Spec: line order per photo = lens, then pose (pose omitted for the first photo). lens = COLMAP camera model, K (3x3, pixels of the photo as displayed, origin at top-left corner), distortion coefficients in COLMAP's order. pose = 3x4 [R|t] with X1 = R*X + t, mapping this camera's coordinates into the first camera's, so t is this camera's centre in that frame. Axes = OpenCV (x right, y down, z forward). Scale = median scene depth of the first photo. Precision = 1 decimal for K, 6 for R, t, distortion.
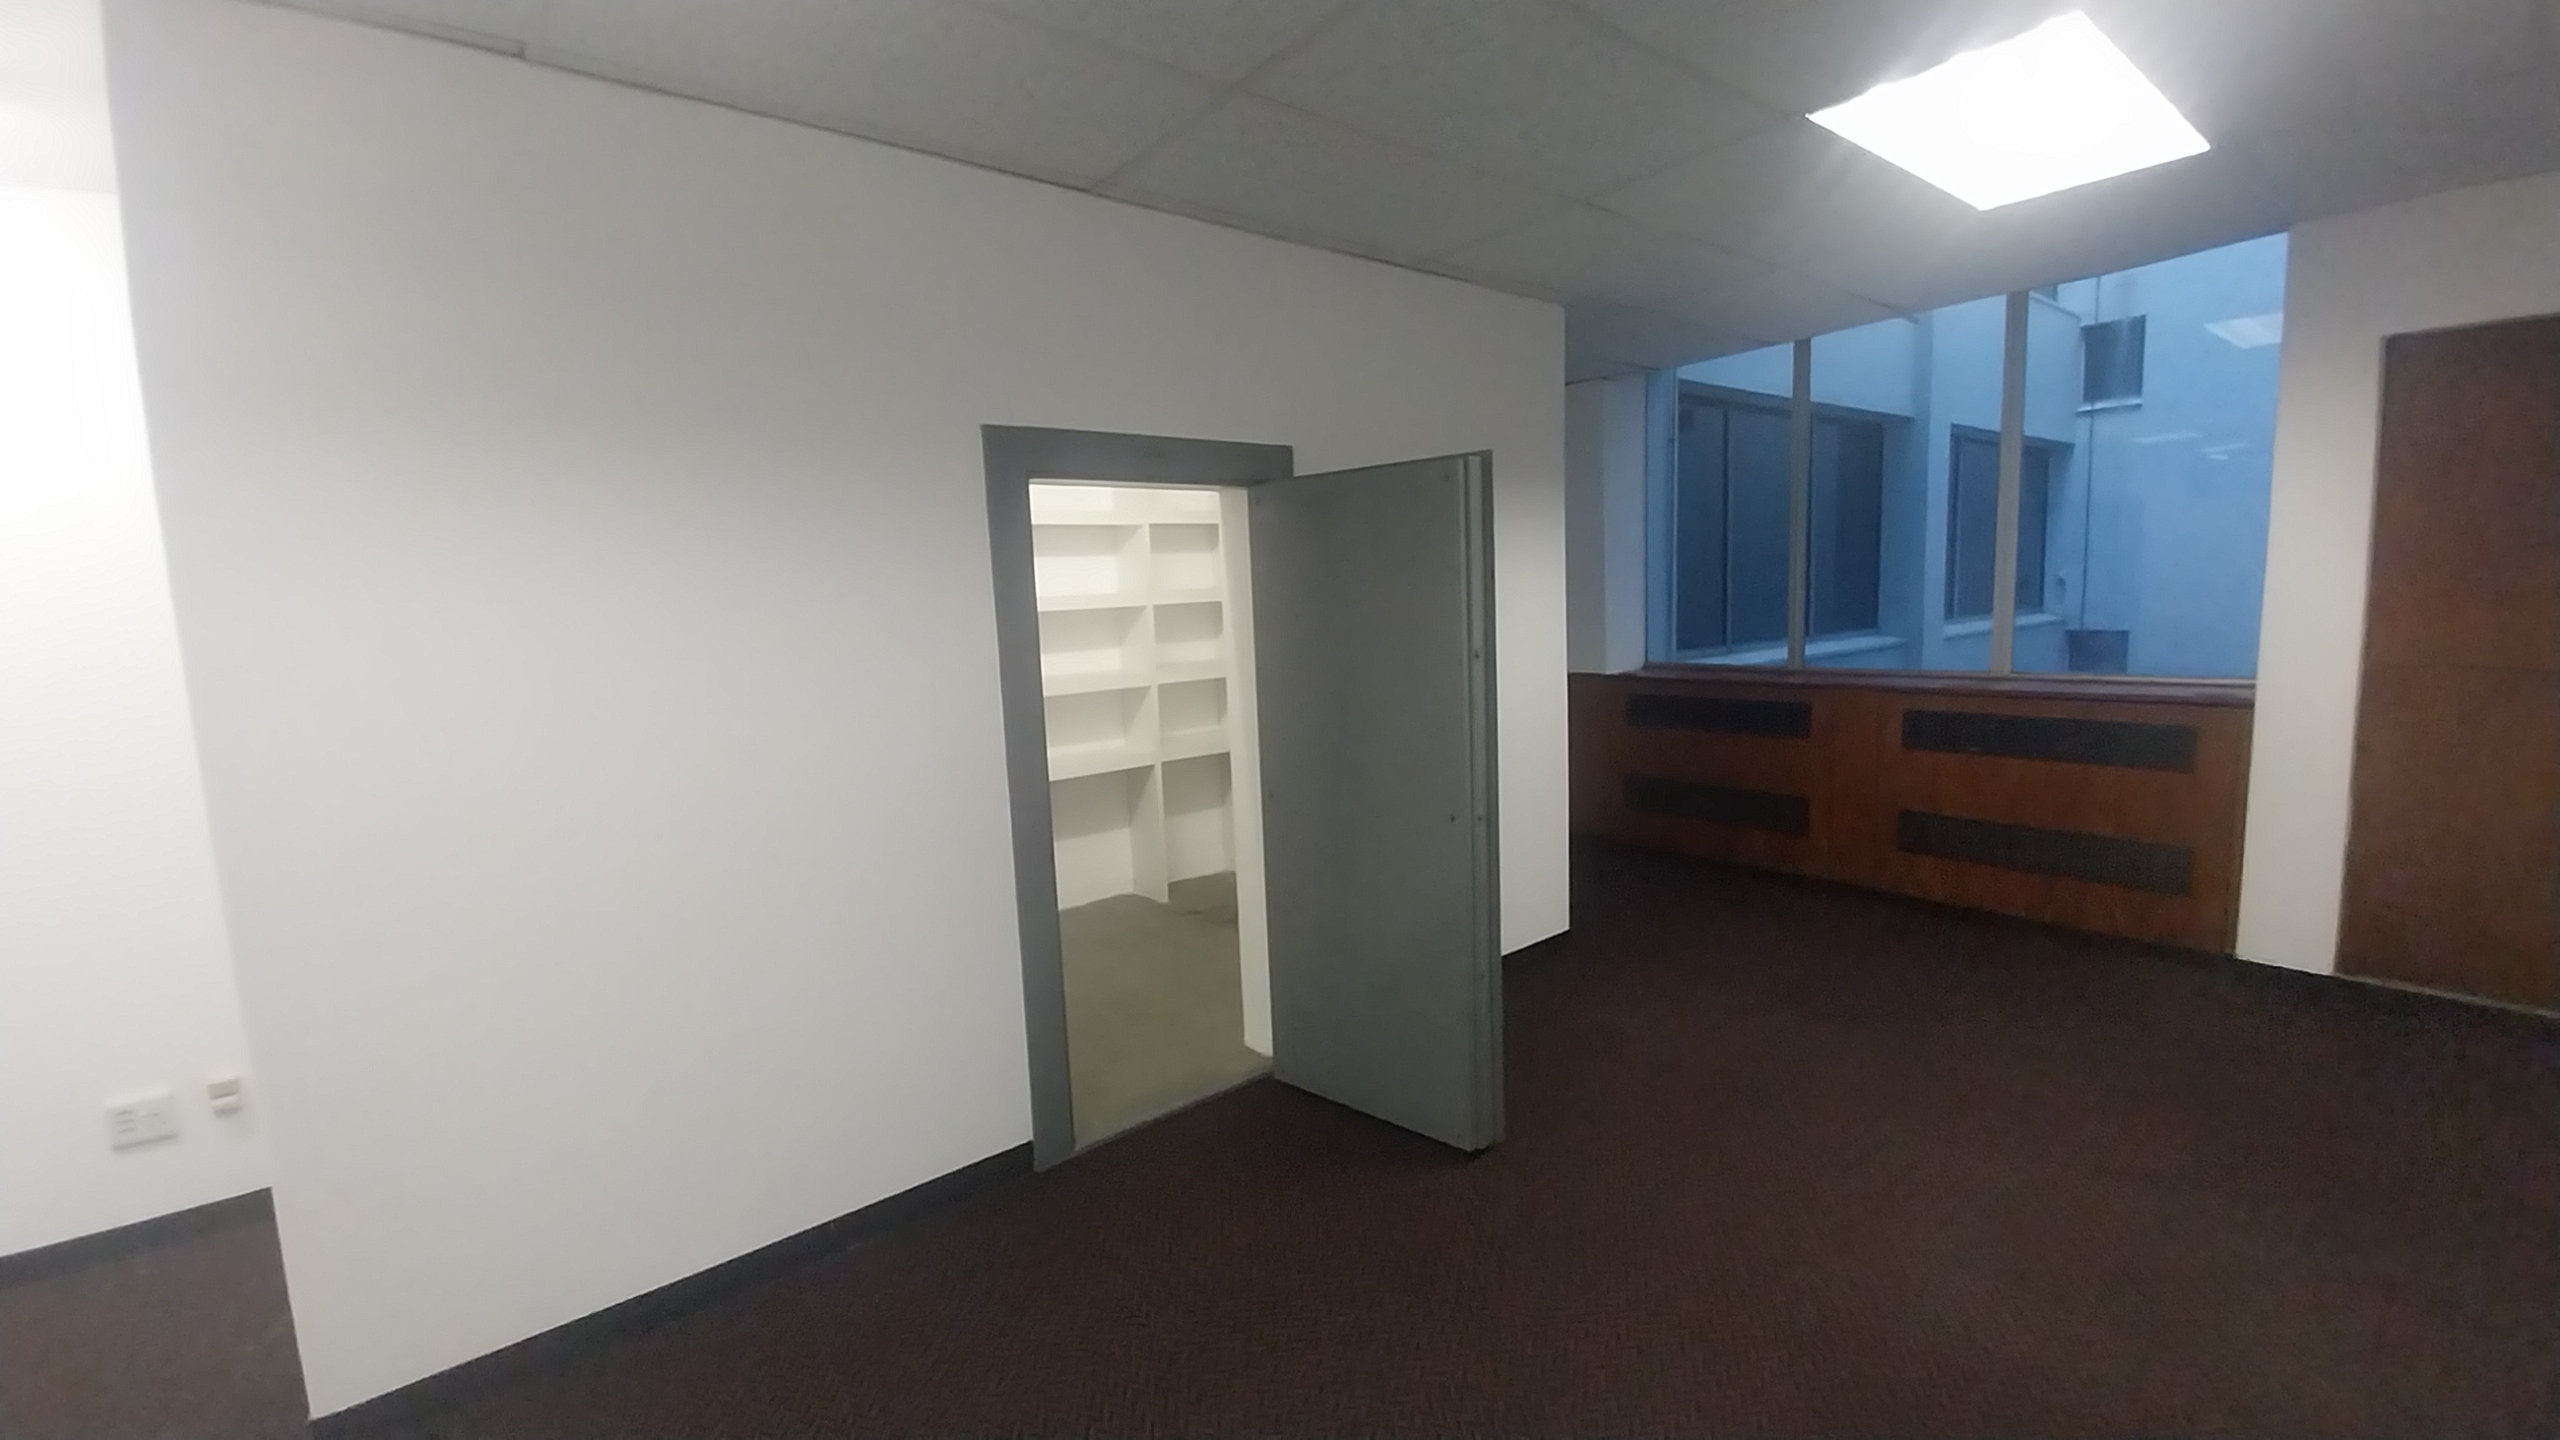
lens RADIAL K [[996.5, 0, 1280.0], [0, 996.5, 720.0], [0, 0, 1]] dist [-0.000416, -0.000022]
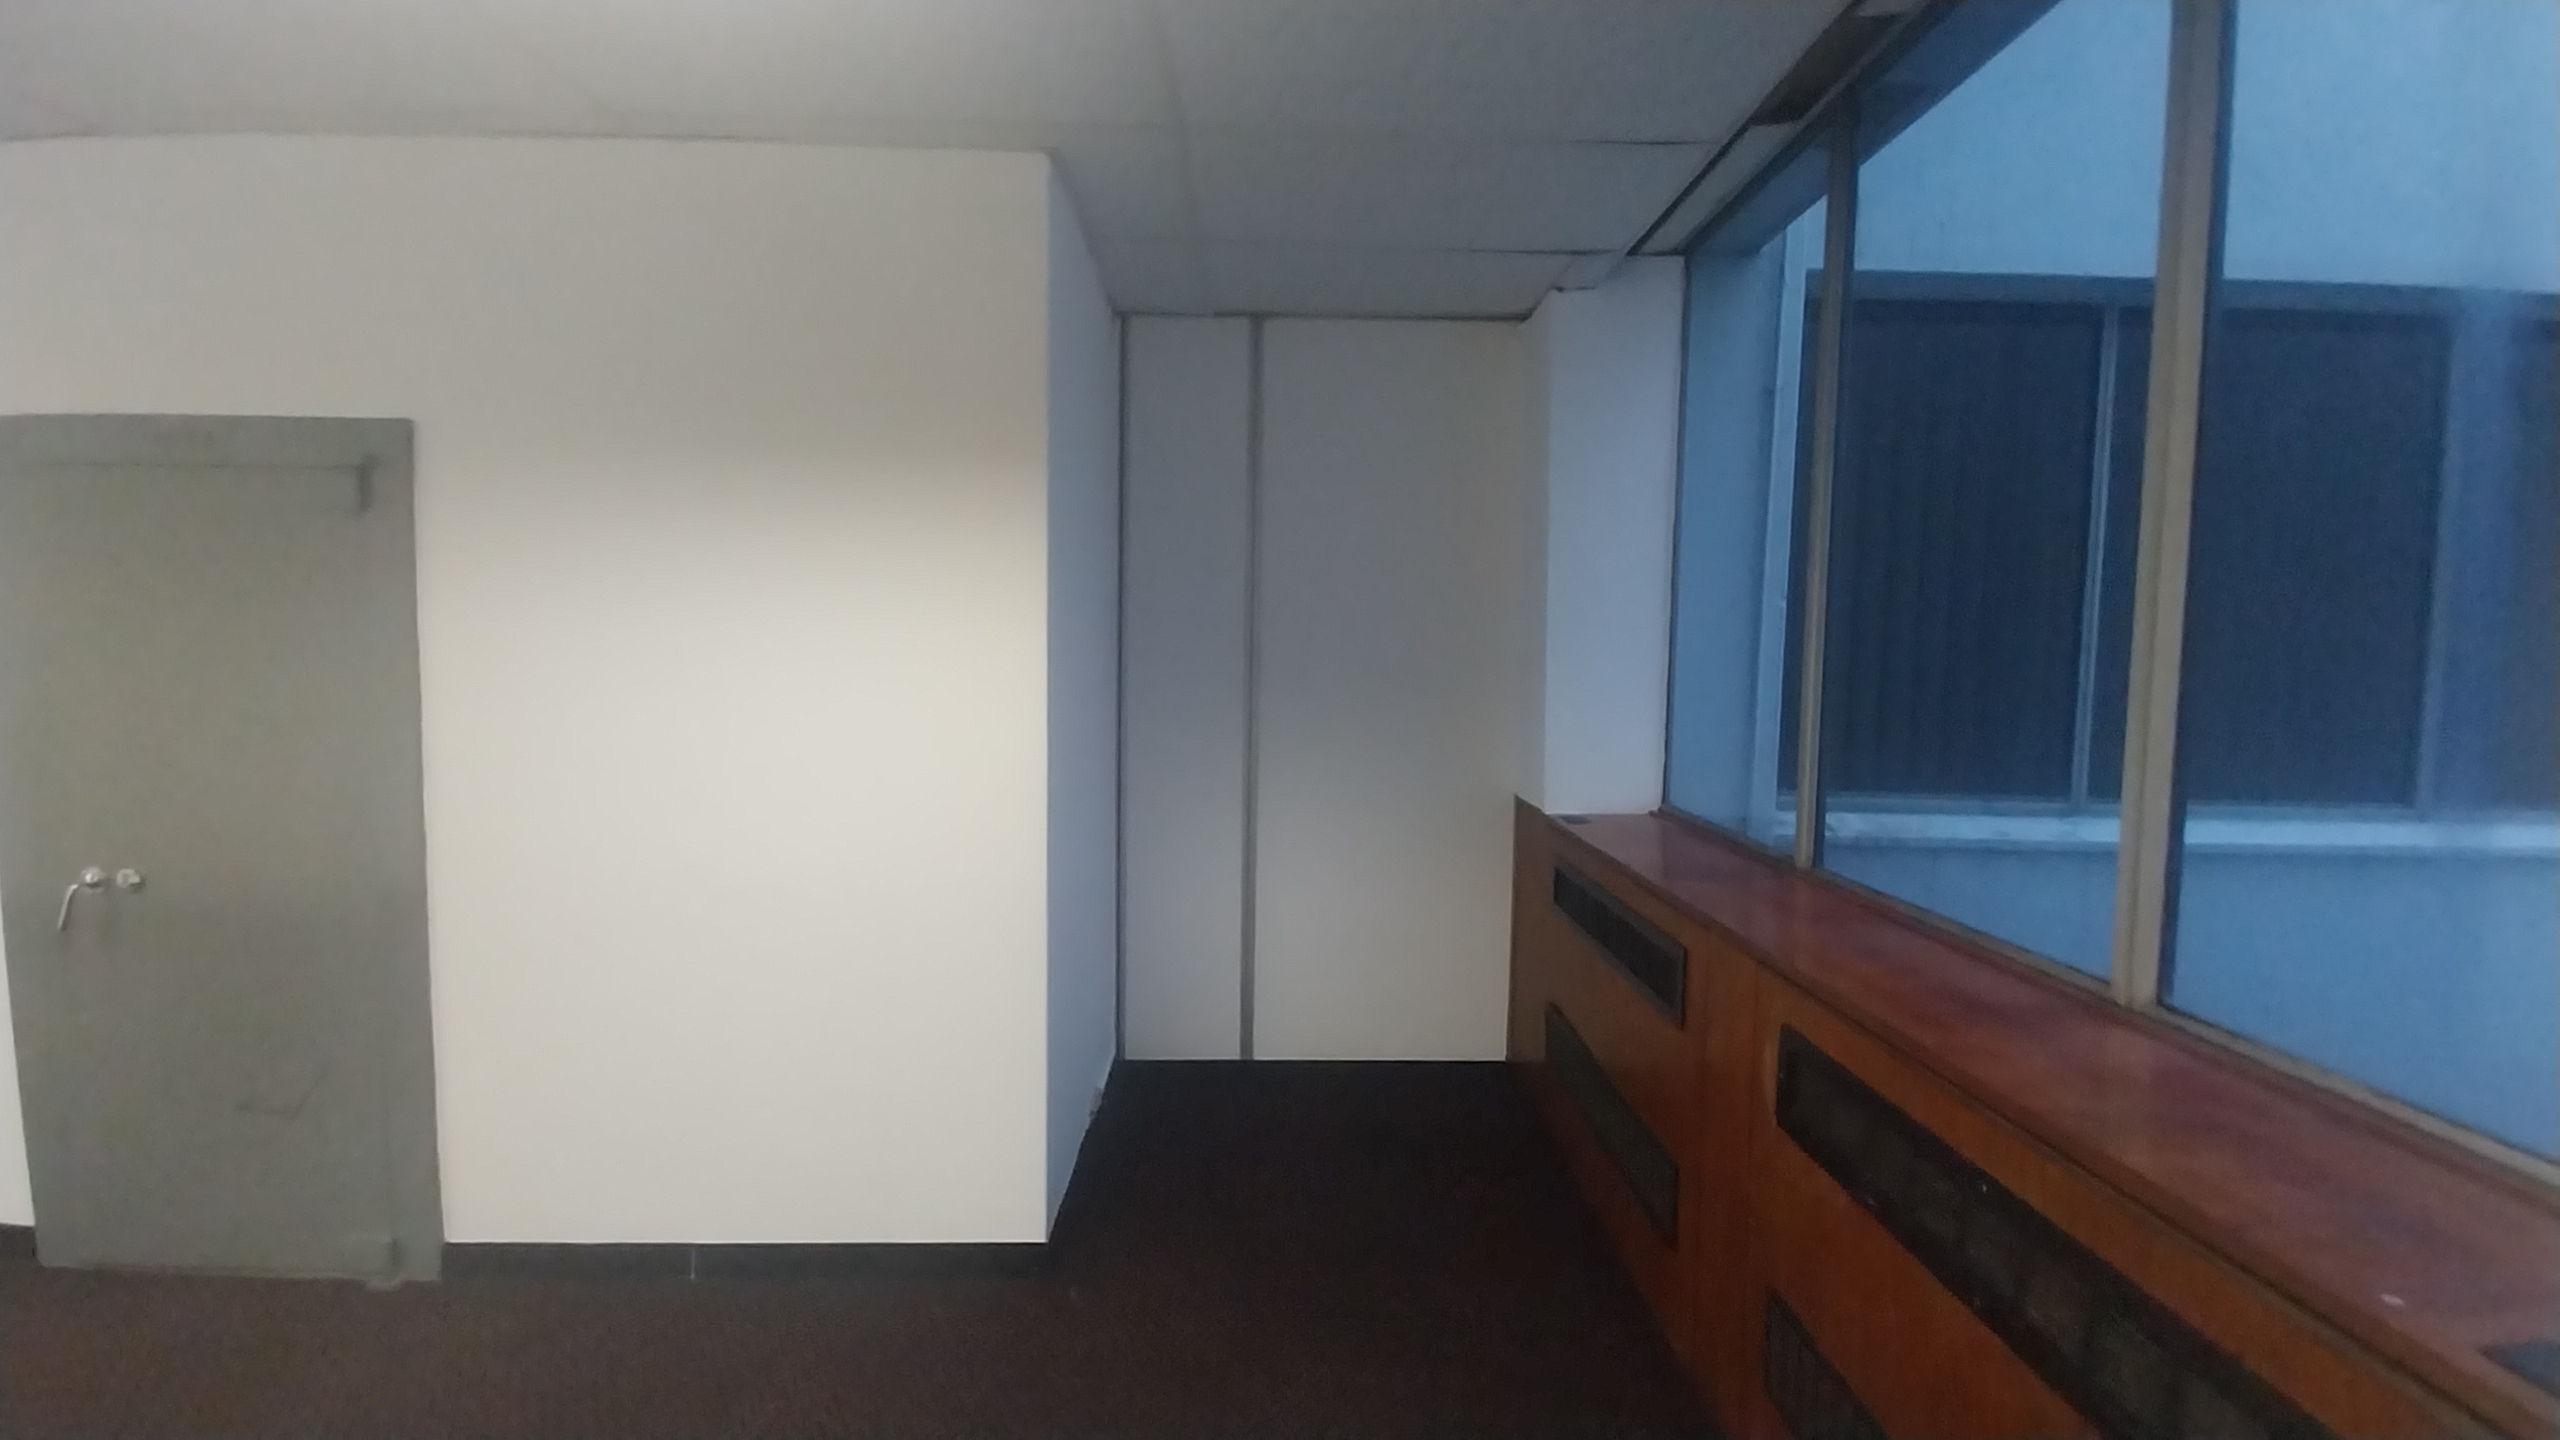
lens RADIAL K [[1032.3, 0, 1280.0], [0, 1032.3, 720.0], [0, 0, 1]] dist [-0.001003, -0.000293]
pose [[0.785747, 0.096237, -0.611015, 0.701336], [-0.125591, 0.992068, -0.005252, -0.095356], [0.605663, 0.080864, 0.791602, 0.572251]]
